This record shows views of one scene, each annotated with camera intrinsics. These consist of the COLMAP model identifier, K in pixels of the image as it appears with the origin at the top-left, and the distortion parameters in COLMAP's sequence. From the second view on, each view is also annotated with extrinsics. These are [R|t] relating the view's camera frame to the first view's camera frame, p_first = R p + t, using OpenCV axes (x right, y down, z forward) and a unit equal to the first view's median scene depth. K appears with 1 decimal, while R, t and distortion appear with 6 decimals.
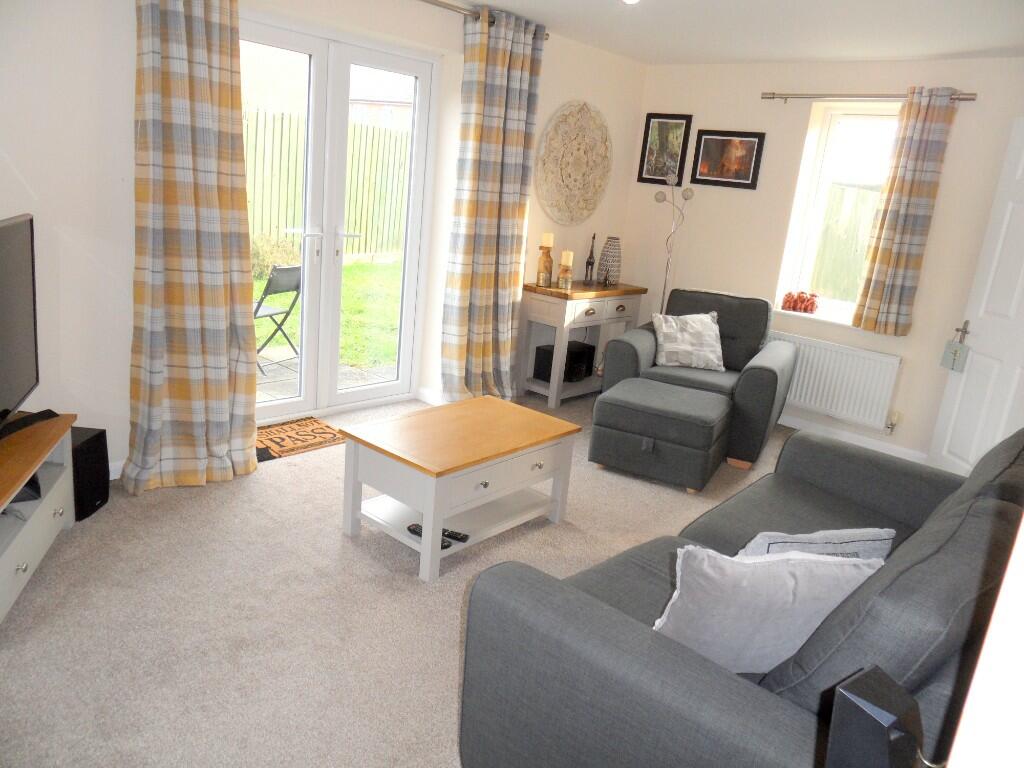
lens RADIAL K [[757.5, 0, 512.4], [0, 757.5, 383.0], [0, 0, 1]] dist [-0.025231, 0.018396]
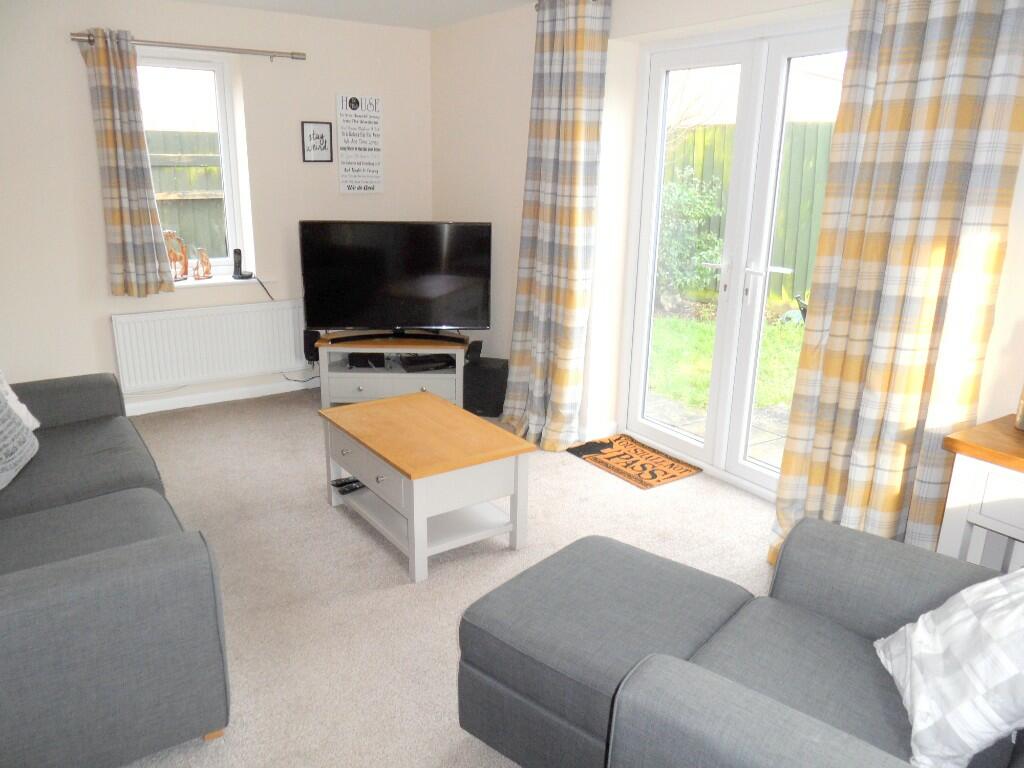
lens RADIAL K [[757.5, 0, 512.5], [0, 757.5, 382.8], [0, 0, 1]] dist [-0.025231, 0.018396]
pose [[-0.248938, 0.167422, -0.953939, 0.674619], [-0.292980, 0.925782, 0.238936, -0.213757], [0.923143, 0.338965, -0.181411, 0.999698]]
